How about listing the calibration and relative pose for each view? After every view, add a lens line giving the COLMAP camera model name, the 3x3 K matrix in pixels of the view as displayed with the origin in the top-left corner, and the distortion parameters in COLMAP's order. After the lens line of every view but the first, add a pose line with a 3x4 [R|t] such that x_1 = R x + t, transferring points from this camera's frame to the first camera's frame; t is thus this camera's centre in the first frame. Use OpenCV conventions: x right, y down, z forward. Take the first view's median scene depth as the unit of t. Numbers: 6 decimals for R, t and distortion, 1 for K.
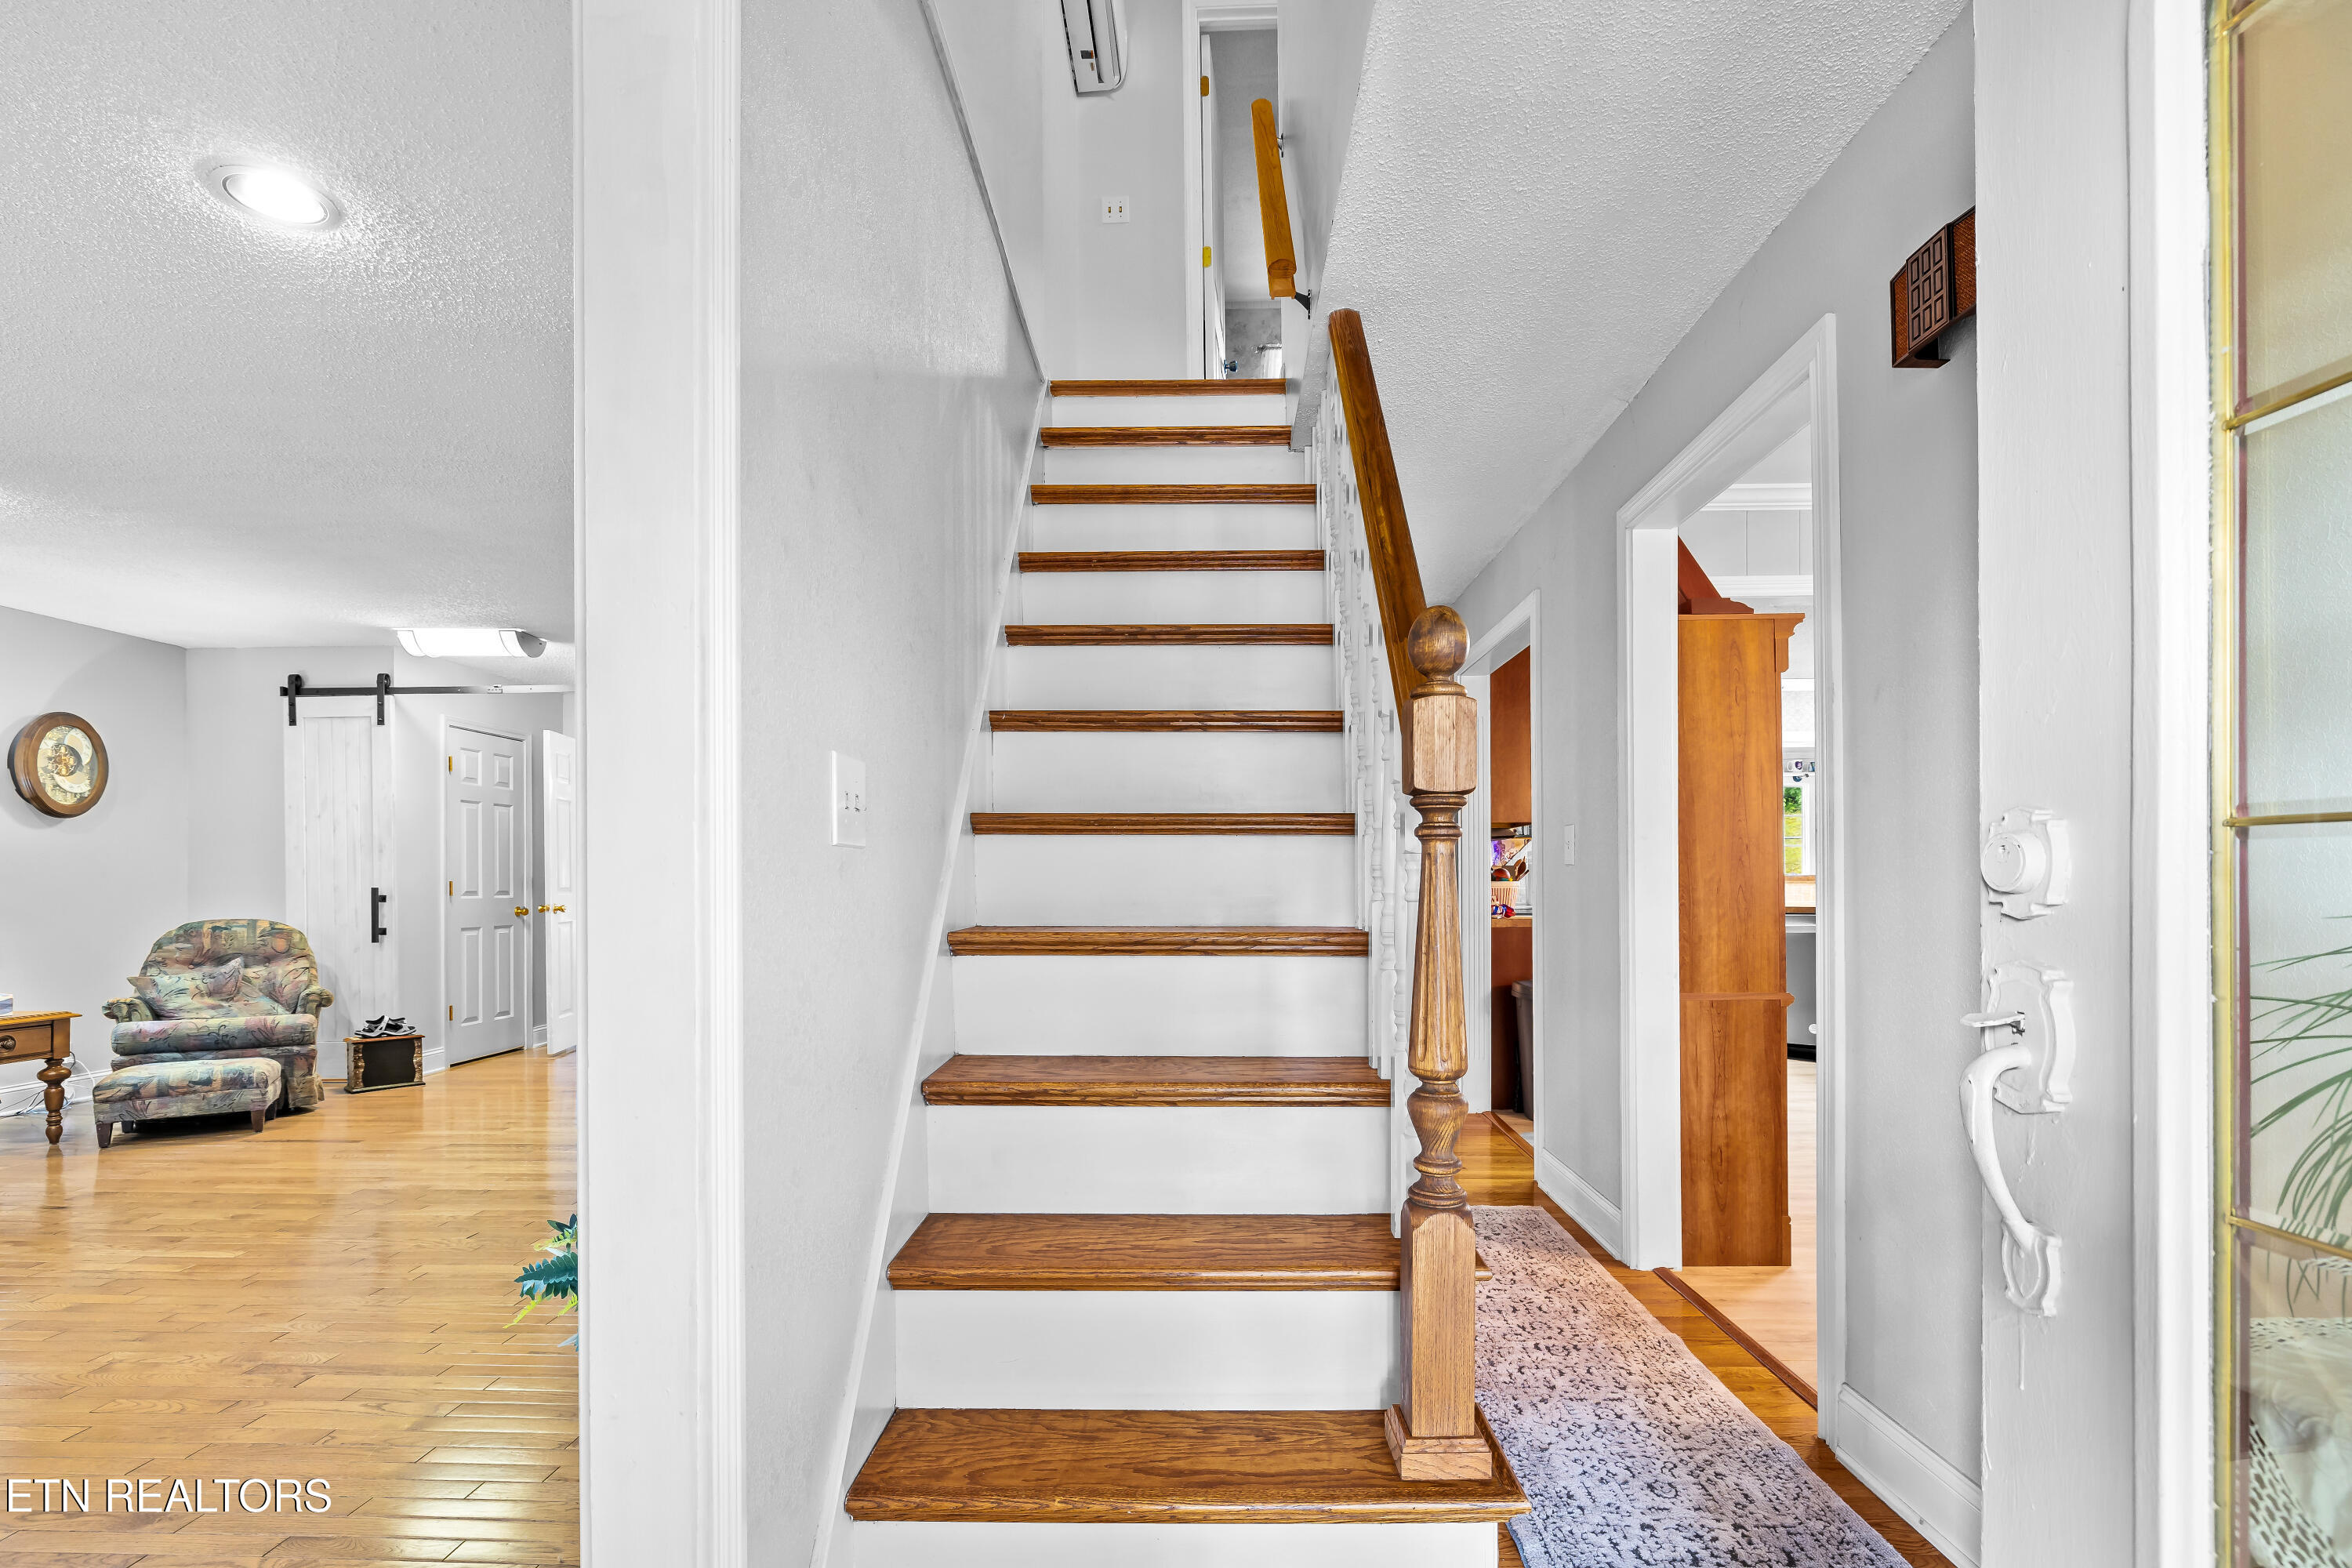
lens RADIAL K [[1114.0, 0, 1157.5], [0, 1114.0, 880.1], [0, 0, 1]] dist [-0.004705, -0.000700]
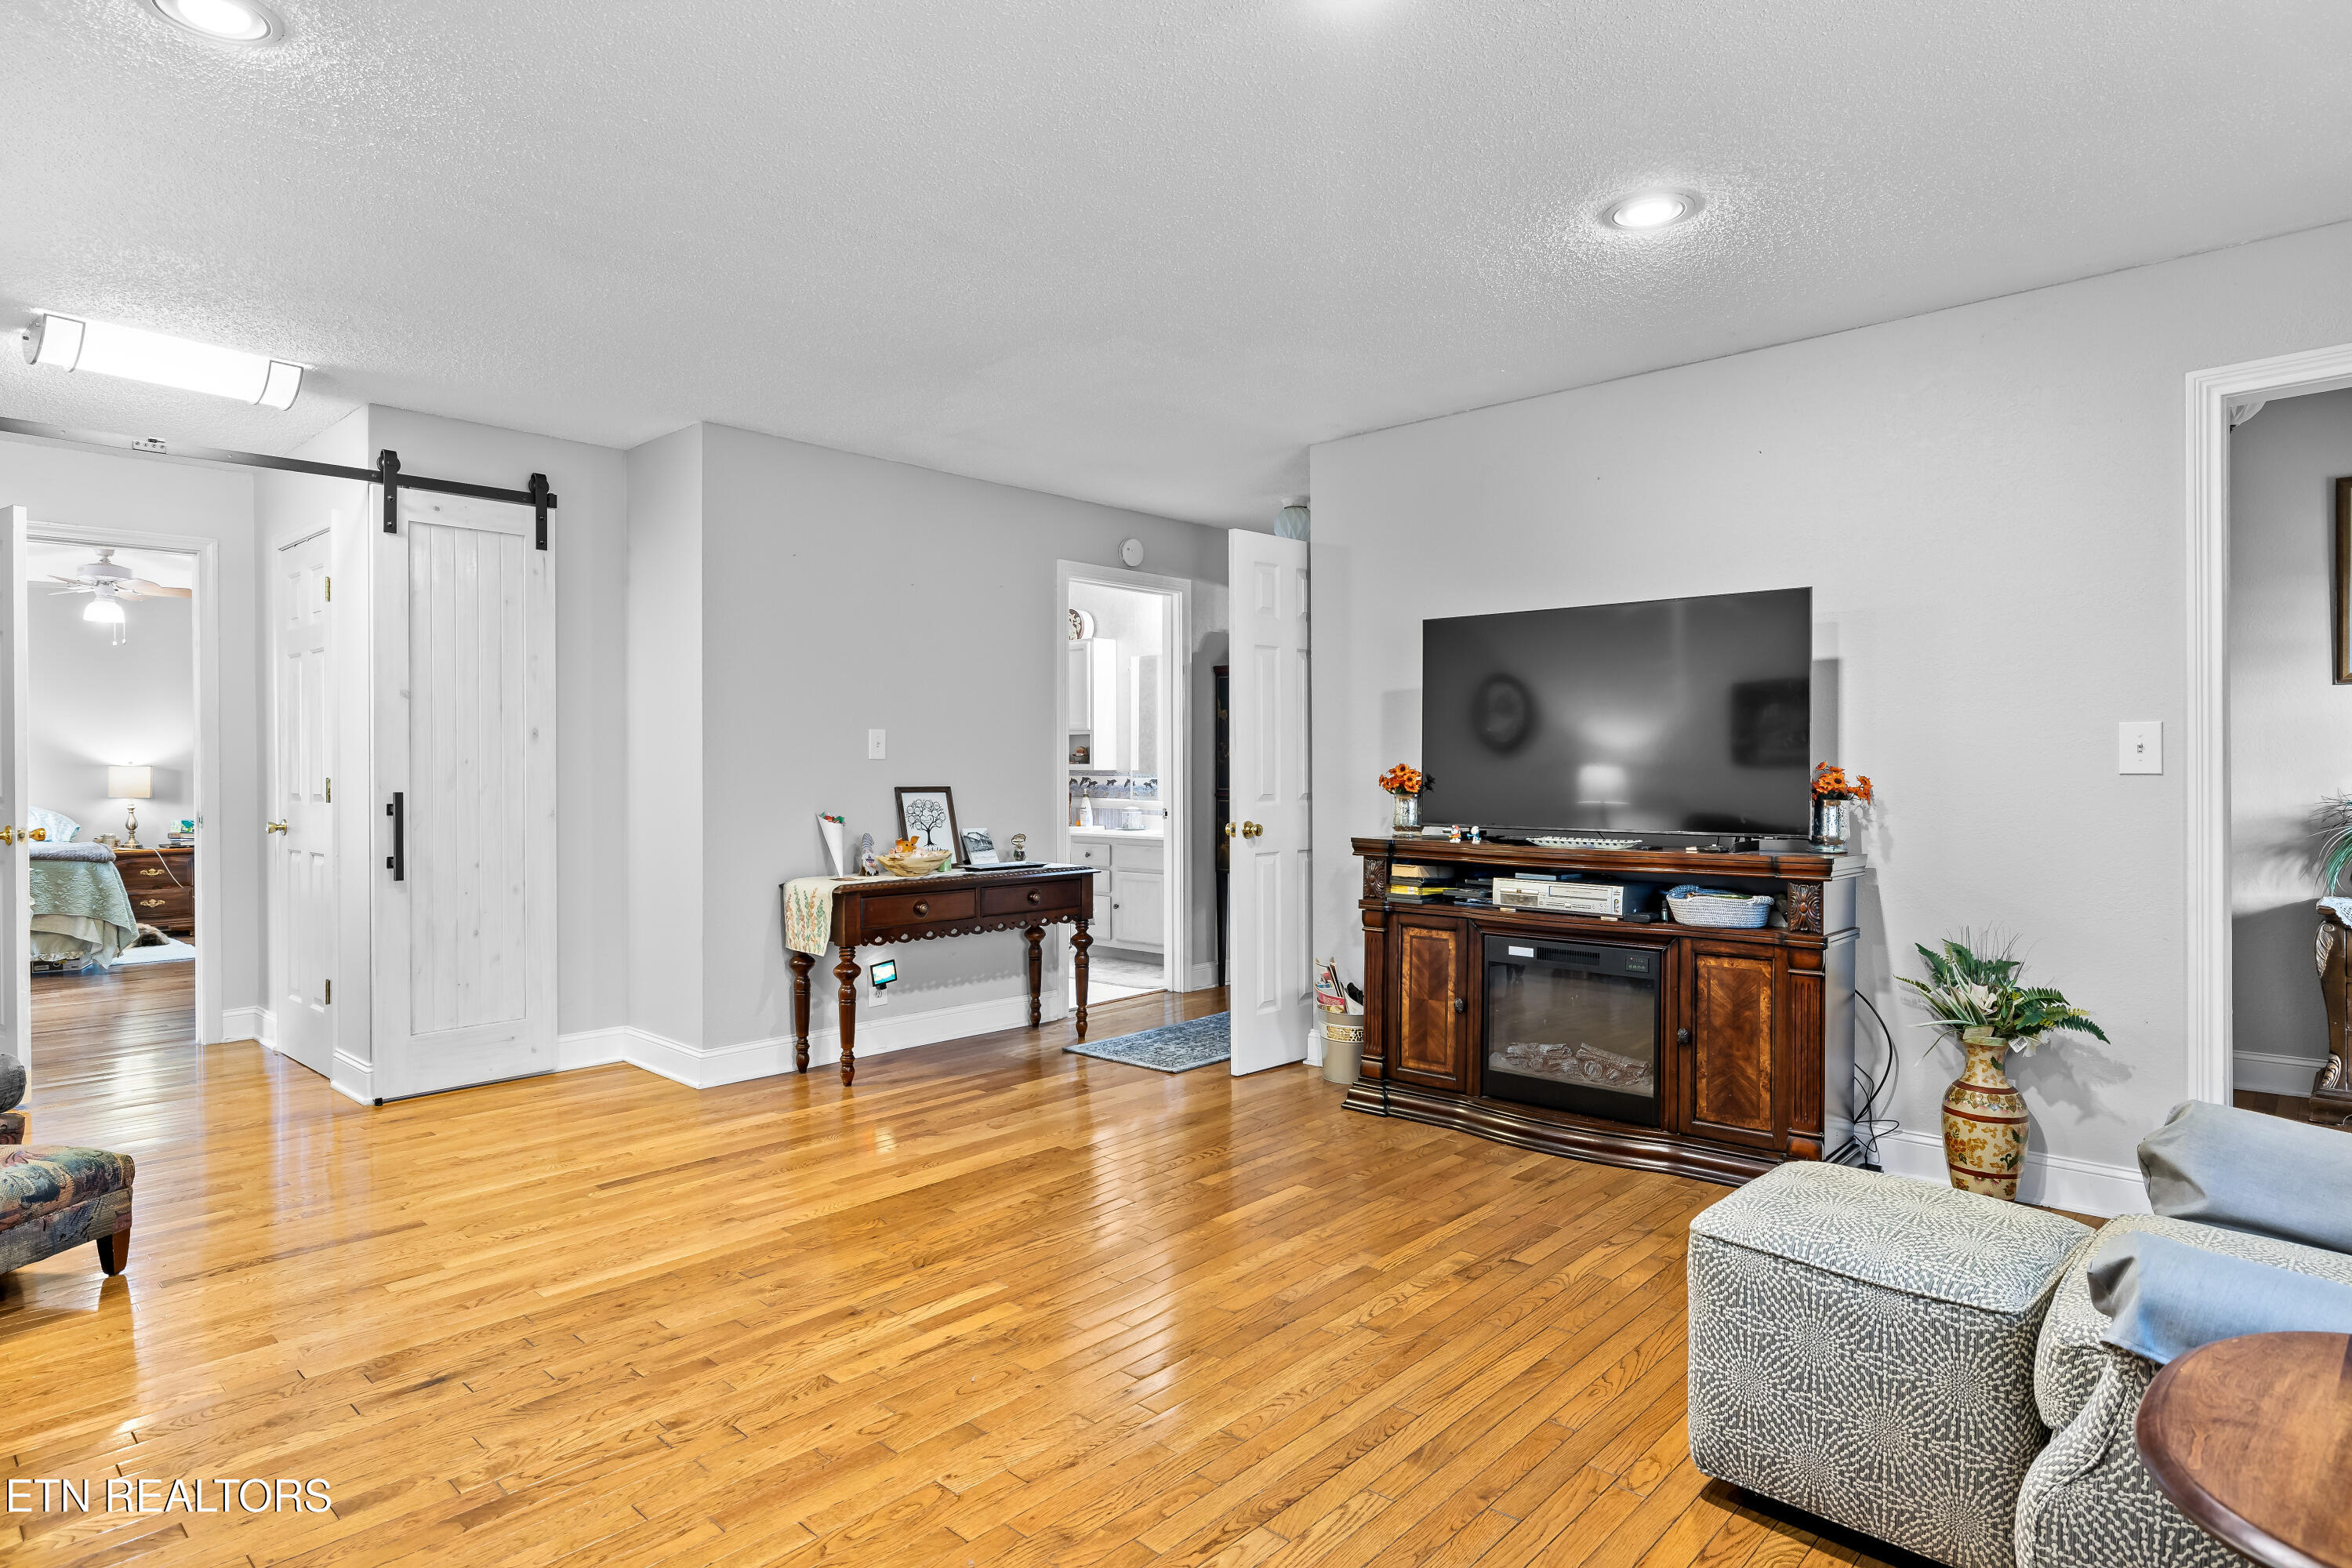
lens RADIAL K [[1294.5, 0, 1172.4], [0, 1294.5, 774.2], [0, 0, 1]] dist [-0.001391, 0.000455]
pose [[0.647401, -0.001378, 0.762148, -1.249744], [-0.001632, 0.999994, 0.003194, -0.017158], [-0.762148, -0.003312, 0.647395, 0.286345]]
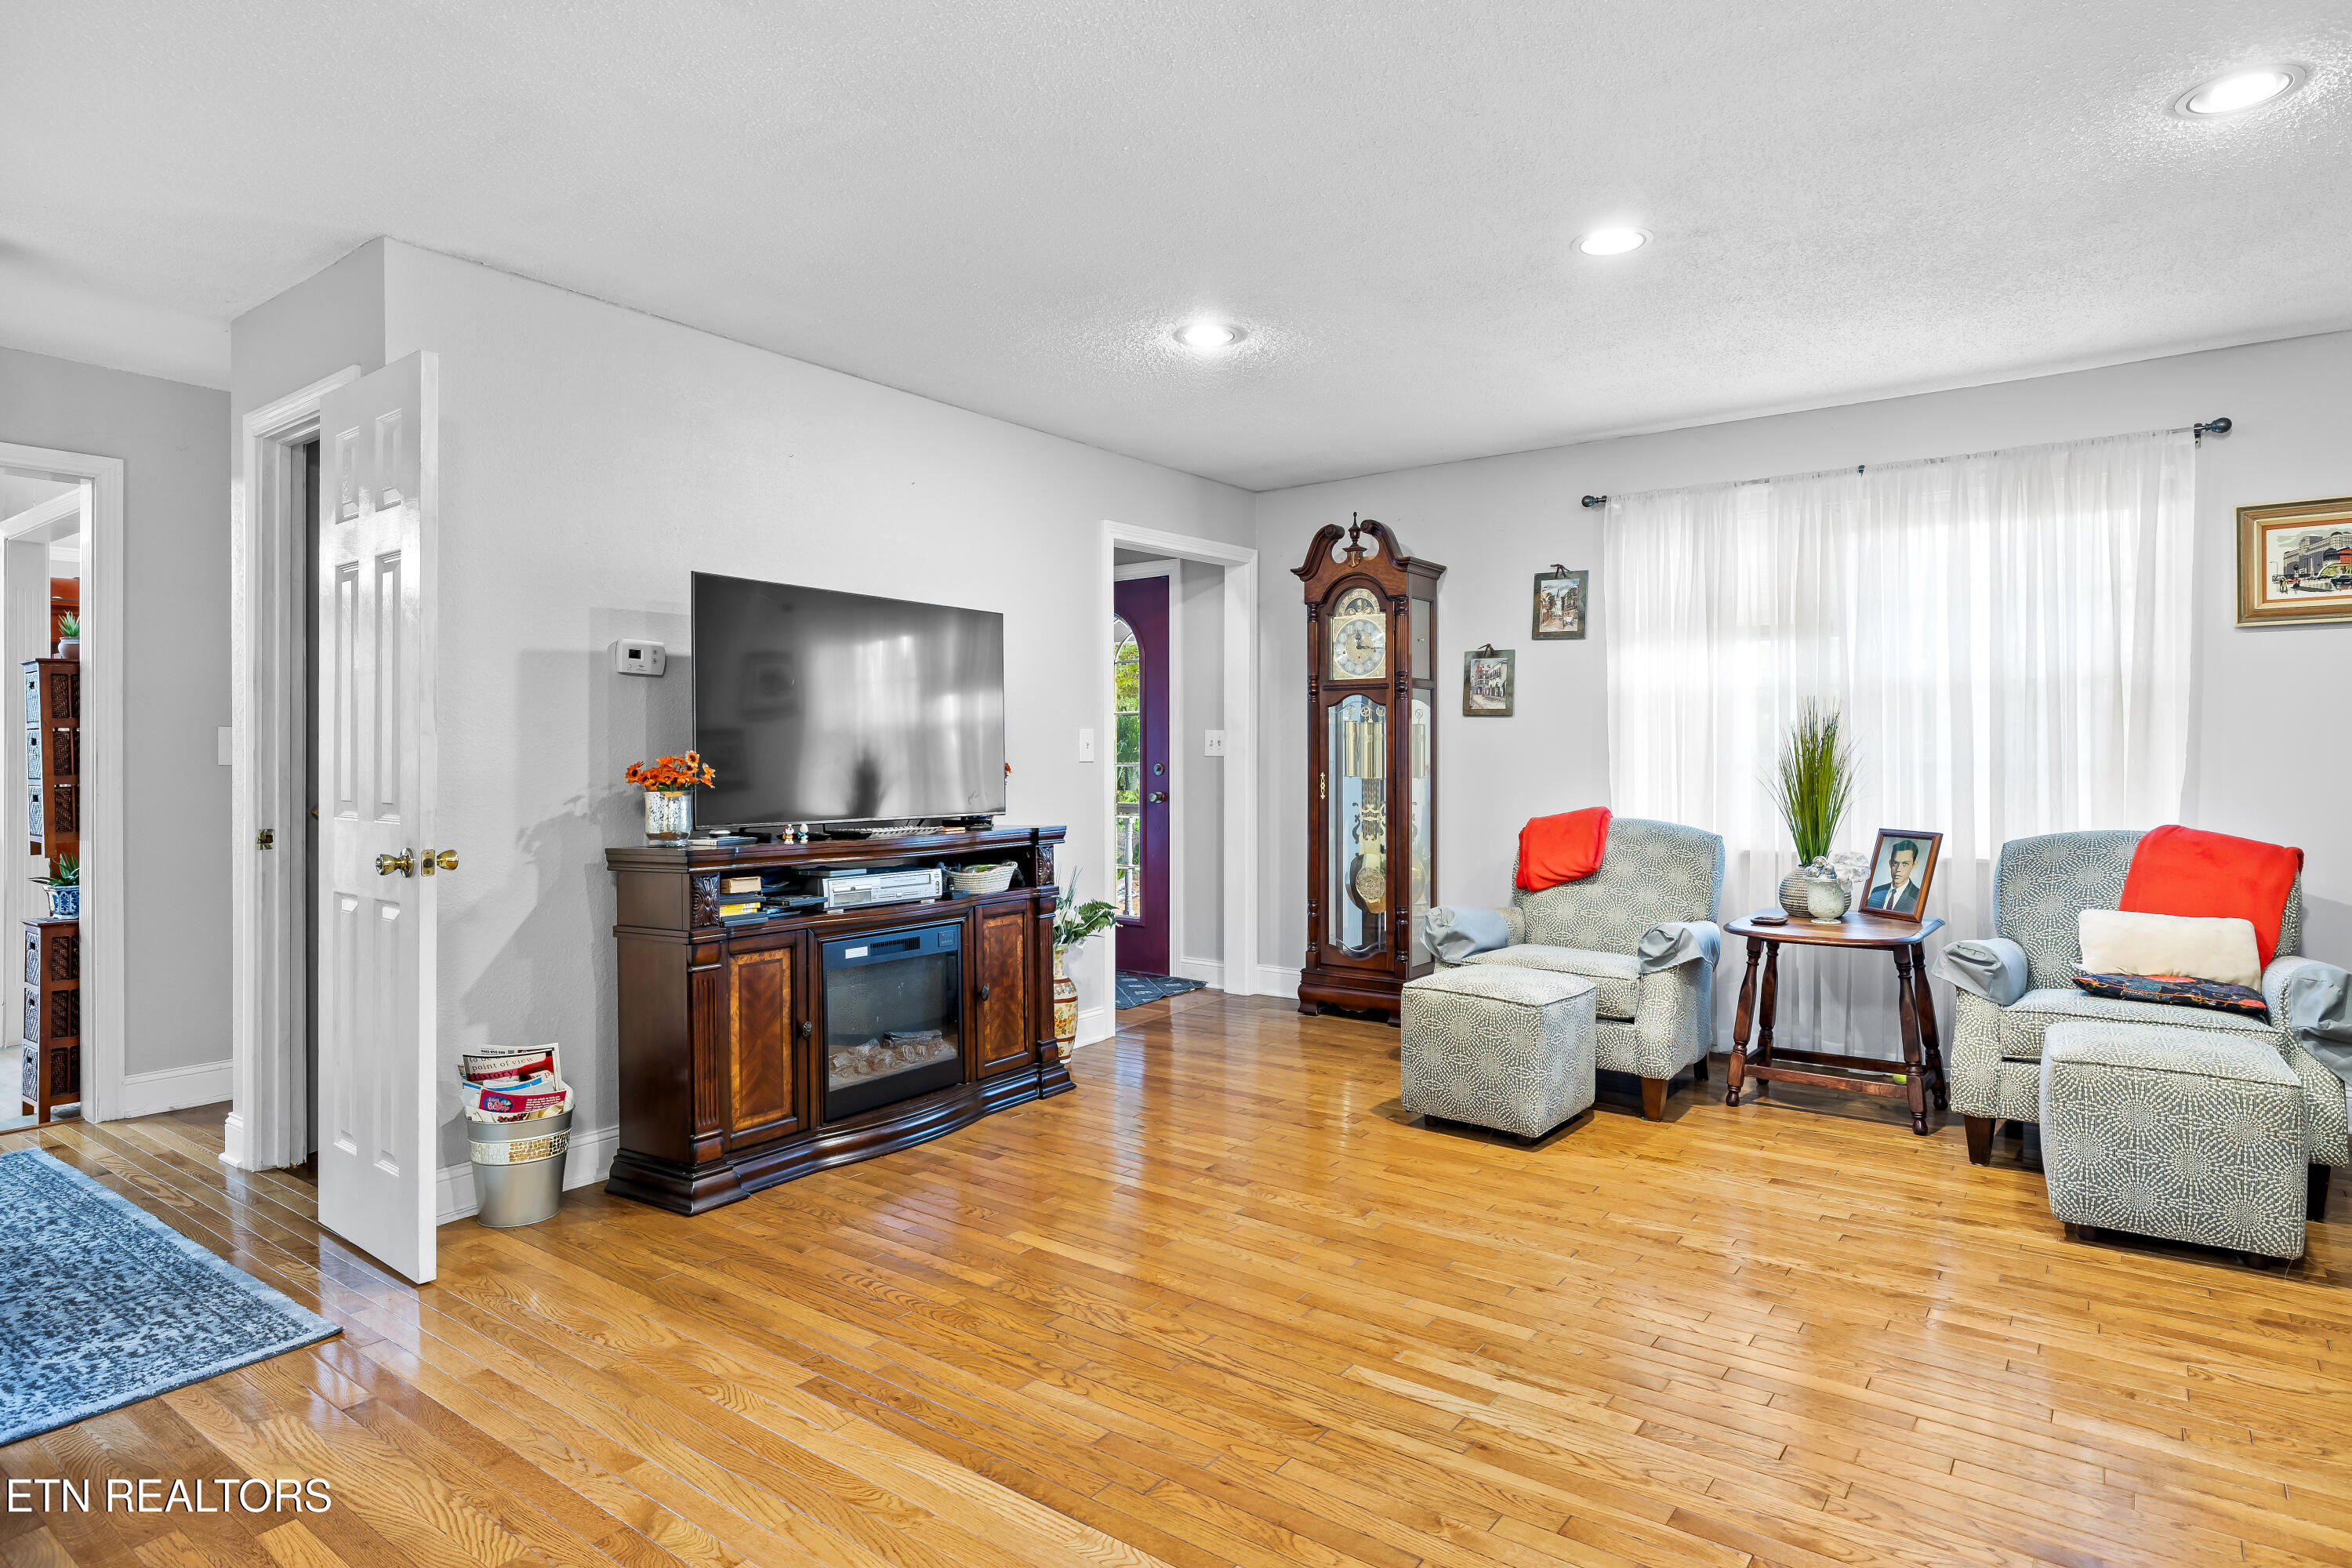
lens RADIAL K [[1294.5, 0, 1179.9], [0, 1294.5, 766.1], [0, 0, 1]] dist [-0.001391, 0.000455]
pose [[-0.833527, 0.005436, 0.552451, -1.012181], [0.008236, 0.999963, 0.002587, -0.012863], [-0.552417, 0.006707, -0.833541, 1.460331]]
